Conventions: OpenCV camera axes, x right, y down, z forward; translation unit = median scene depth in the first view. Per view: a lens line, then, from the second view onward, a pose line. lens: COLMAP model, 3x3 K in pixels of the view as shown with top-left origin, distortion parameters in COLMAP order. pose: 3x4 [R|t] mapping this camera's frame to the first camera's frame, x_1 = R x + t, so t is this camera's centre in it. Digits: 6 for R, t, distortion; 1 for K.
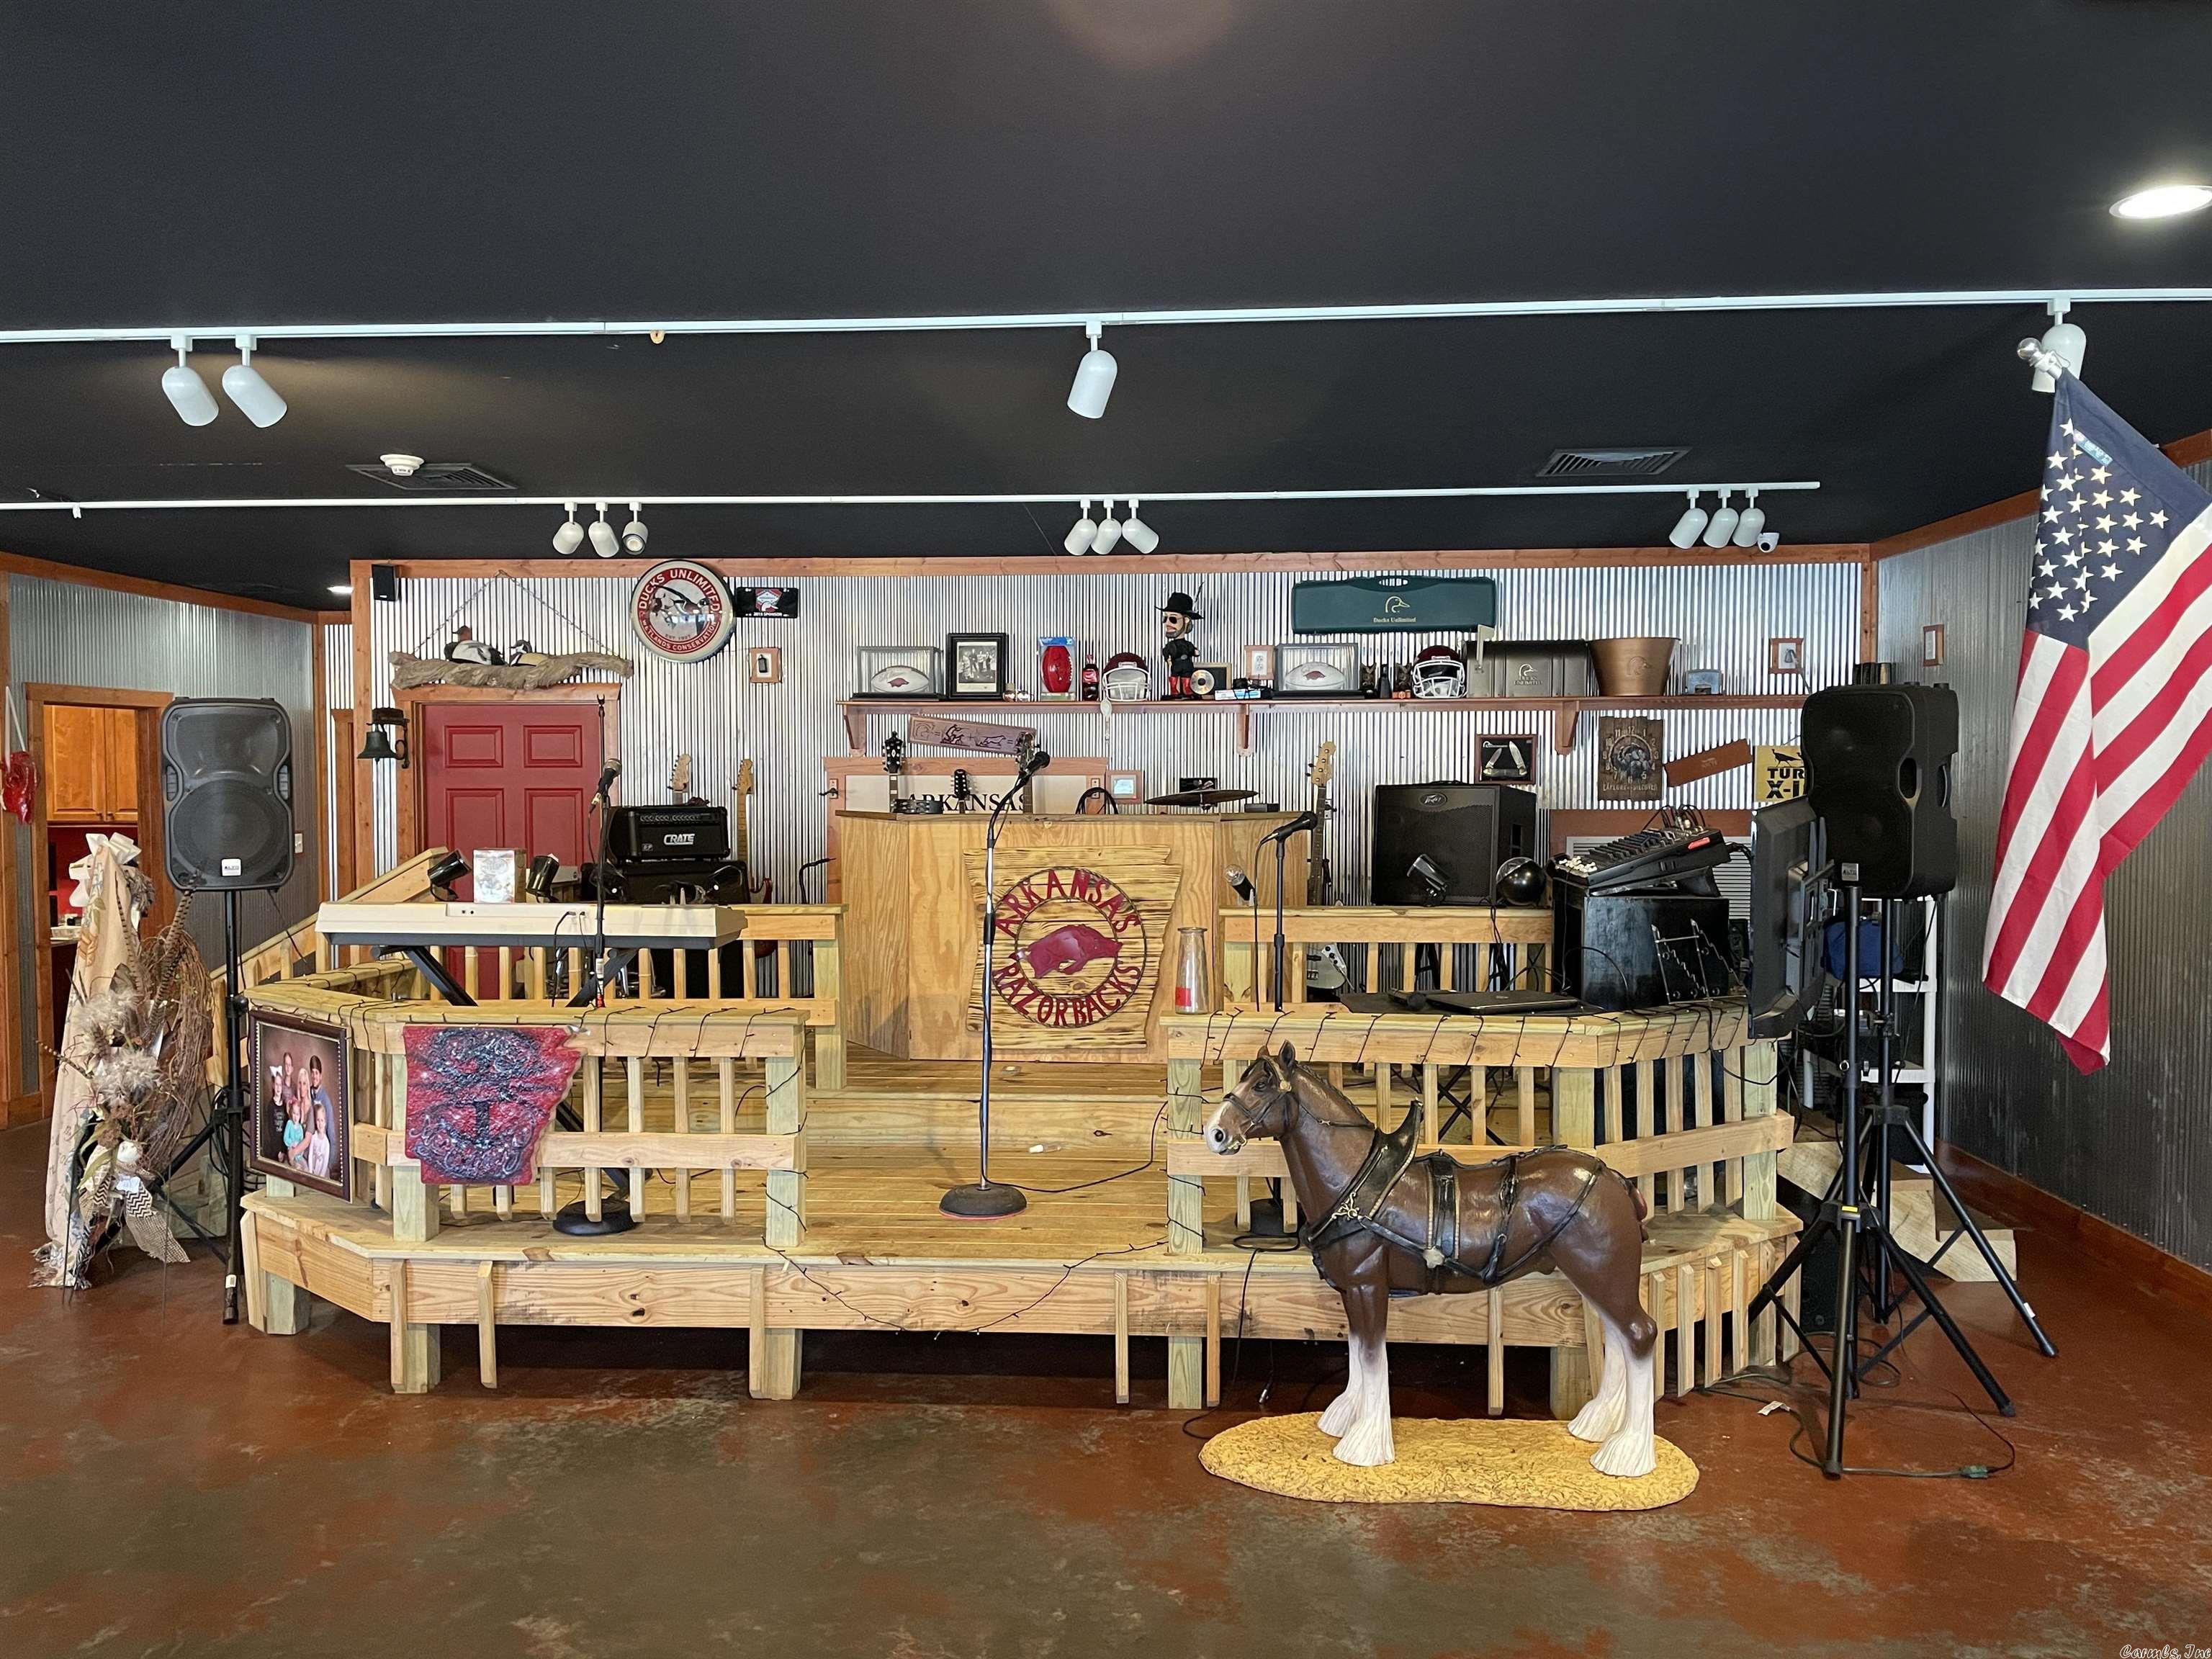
lens RADIAL K [[1671.5, 0, 1080.9], [0, 1671.5, 836.1], [0, 0, 1]] dist [0.091156, -0.117621]
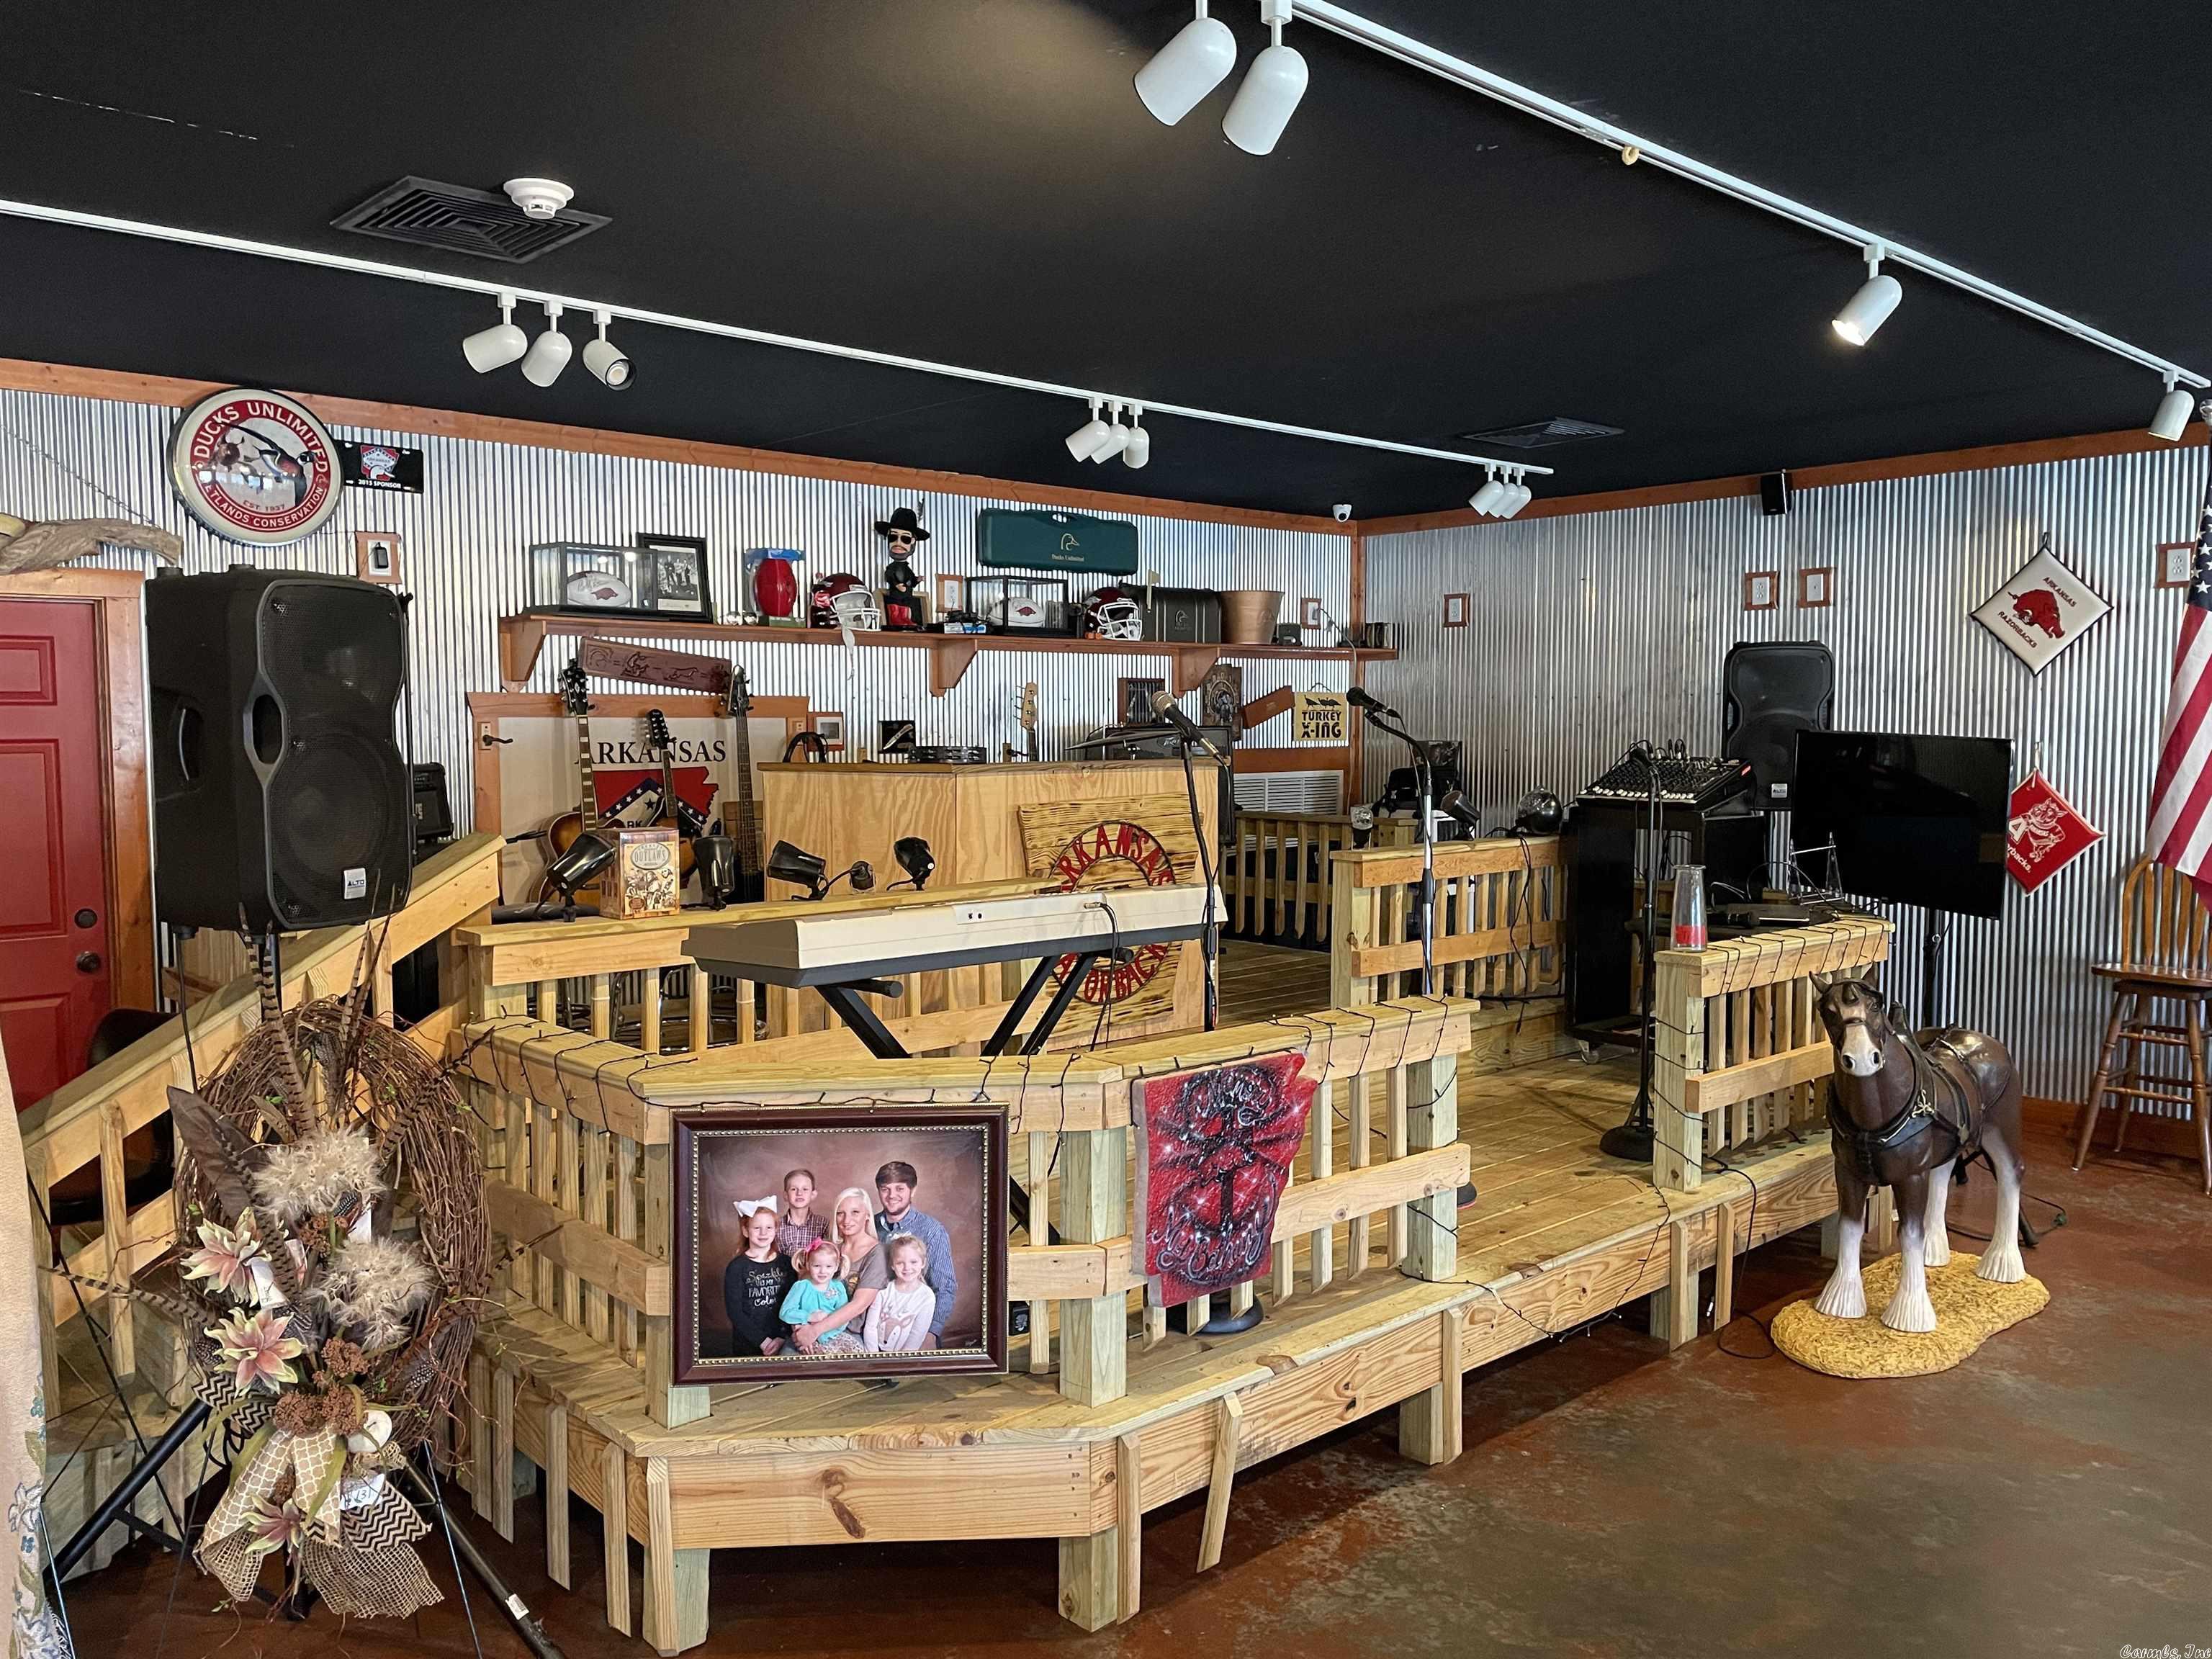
lens RADIAL K [[1671.5, 0, 1101.3], [0, 1671.5, 830.8], [0, 0, 1]] dist [0.091156, -0.117621]
pose [[0.694624, -0.049321, 0.717681, -0.639883], [0.029361, 0.998759, 0.040219, -0.011688], [-0.718774, -0.006865, 0.695210, 0.393599]]
